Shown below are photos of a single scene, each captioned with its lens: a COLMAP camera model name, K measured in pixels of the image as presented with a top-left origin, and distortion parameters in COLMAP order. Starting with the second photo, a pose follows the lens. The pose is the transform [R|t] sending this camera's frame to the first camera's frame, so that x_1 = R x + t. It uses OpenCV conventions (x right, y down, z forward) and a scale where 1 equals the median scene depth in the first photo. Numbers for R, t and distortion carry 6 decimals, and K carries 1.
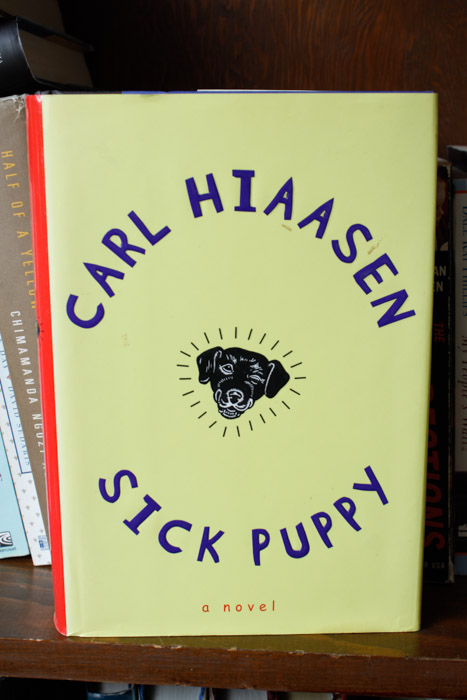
lens RADIAL K [[994.0, 0, 237.2], [0, 994.0, 345.9], [0, 0, 1]] dist [-0.028354, 0.000000]
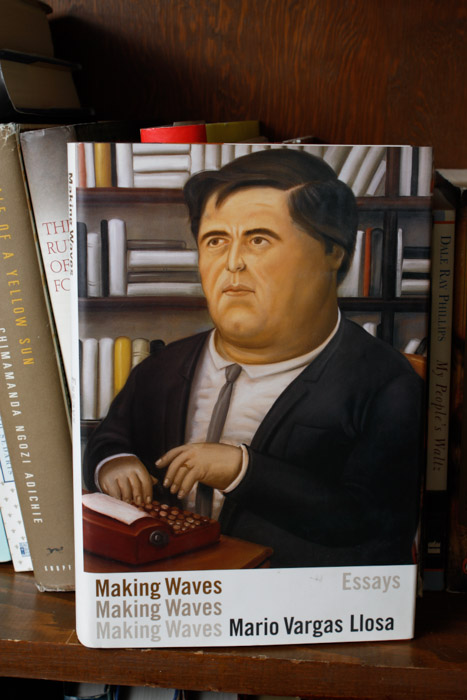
lens RADIAL K [[1062.6, 0, 238.5], [0, 1062.6, 360.2], [0, 0, 1]] dist [-0.019497, 0.000000]
pose [[0.999761, 0.019215, -0.010448, 0.039778], [-0.019118, 0.999774, 0.009306, -0.015921], [0.010624, -0.009104, 0.999902, -0.117561]]
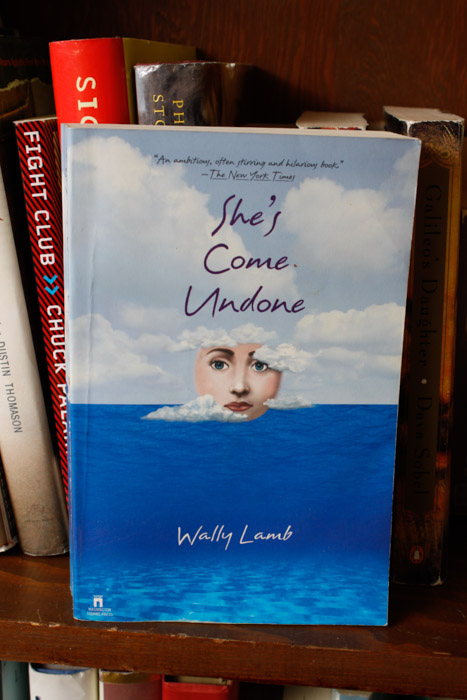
lens RADIAL K [[994.0, 0, 235.1], [0, 994.0, 350.9], [0, 0, 1]] dist [-0.028354, 0.000000]
pose [[0.999038, 0.038224, 0.021483, 0.076190], [-0.039470, 0.997362, 0.060927, -0.024073], [-0.019098, -0.061716, 0.997911, 0.053589]]
